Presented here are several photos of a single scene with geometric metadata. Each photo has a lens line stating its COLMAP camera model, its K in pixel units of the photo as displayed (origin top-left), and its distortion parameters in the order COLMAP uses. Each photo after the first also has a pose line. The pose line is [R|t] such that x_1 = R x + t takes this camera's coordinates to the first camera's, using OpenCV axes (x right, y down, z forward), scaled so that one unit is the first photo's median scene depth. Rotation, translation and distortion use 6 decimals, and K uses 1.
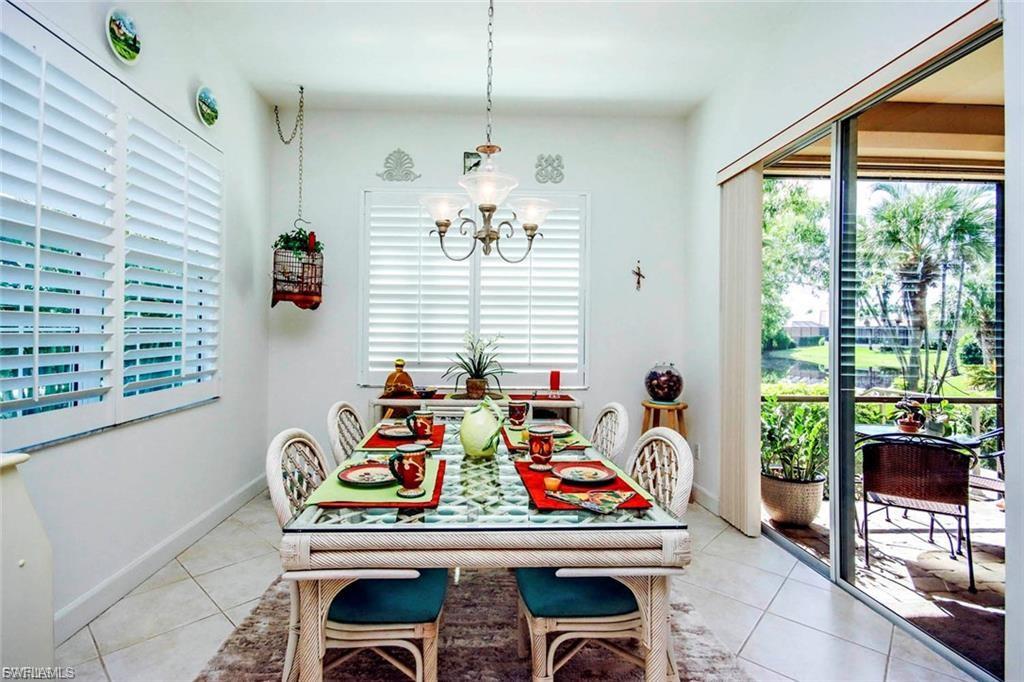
lens RADIAL K [[498.0, 0, 491.4], [0, 498.0, 329.4], [0, 0, 1]] dist [-0.001484, -0.001331]
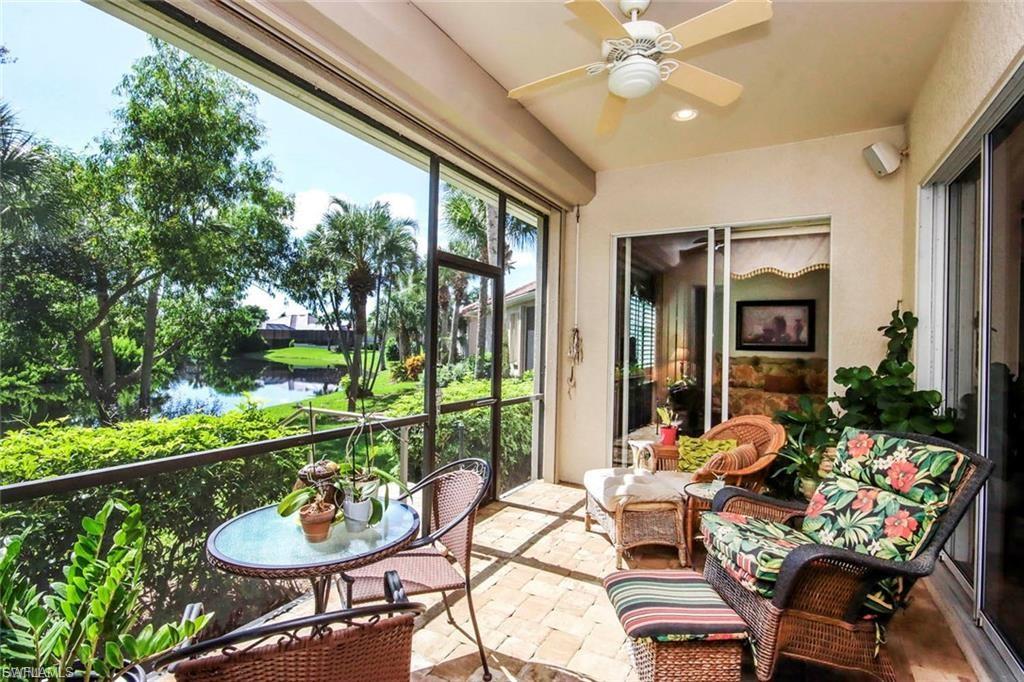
lens RADIAL K [[487.1, 0, 507.5], [0, 487.1, 339.0], [0, 0, 1]] dist [0.001320, -0.000320]
pose [[0.540448, 0.013837, 0.841264, 0.081470], [-0.027898, 0.999610, 0.001481, 0.001404], [-0.840915, -0.024271, 0.540623, 0.089240]]
